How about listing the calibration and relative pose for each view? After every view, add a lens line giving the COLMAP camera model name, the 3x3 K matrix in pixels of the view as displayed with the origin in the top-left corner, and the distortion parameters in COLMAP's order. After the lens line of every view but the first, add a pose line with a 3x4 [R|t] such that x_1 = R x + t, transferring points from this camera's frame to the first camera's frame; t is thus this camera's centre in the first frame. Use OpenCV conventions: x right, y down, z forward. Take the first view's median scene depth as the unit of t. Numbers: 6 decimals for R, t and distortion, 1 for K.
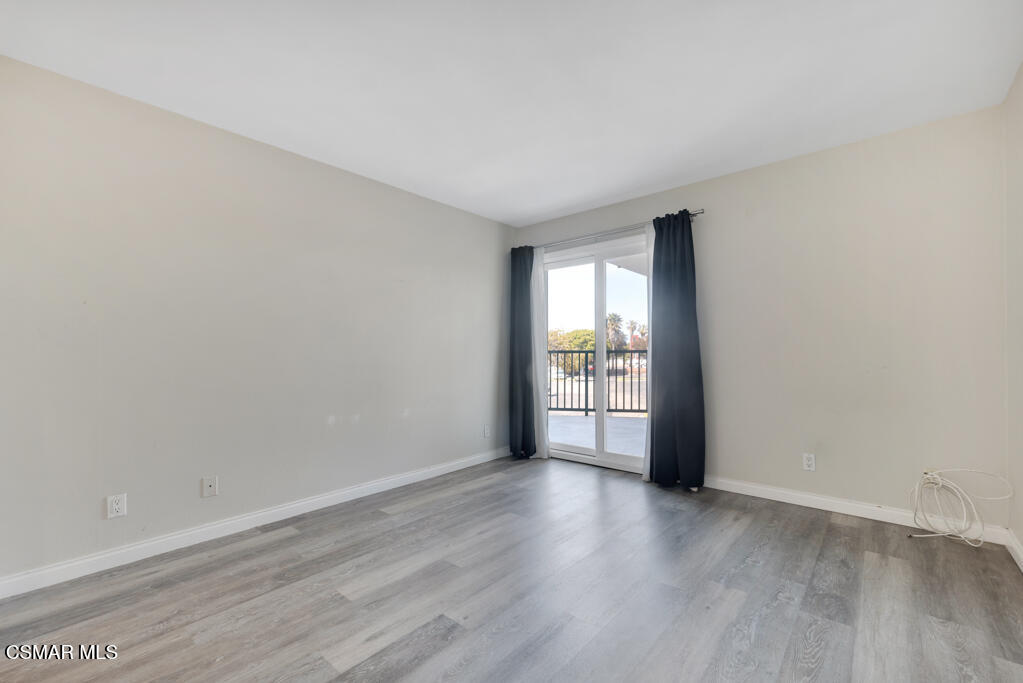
lens RADIAL K [[411.8, 0, 511.5], [0, 411.8, 341.5], [0, 0, 1]] dist [0.024497, -0.000667]
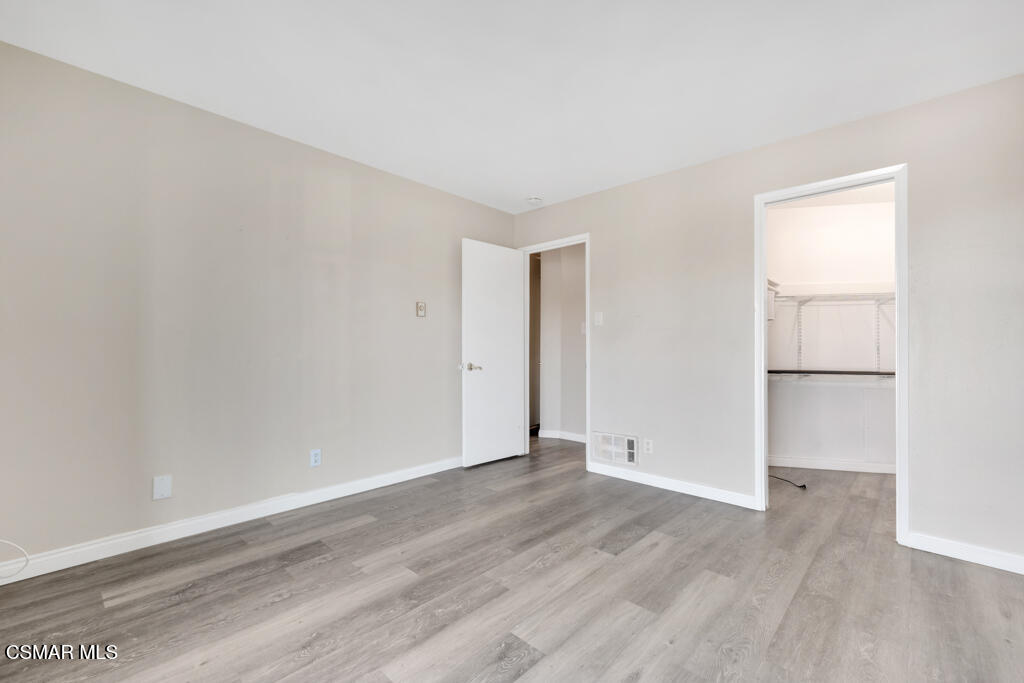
lens RADIAL K [[412.2, 0, 512.0], [0, 412.2, 341.5], [0, 0, 1]] dist [0.024497, -0.000667]
pose [[-0.999225, 0.000678, 0.039358, 0.092367], [-0.001154, 0.998917, -0.046520, 0.062608], [-0.039347, -0.046530, -0.998142, 2.163611]]
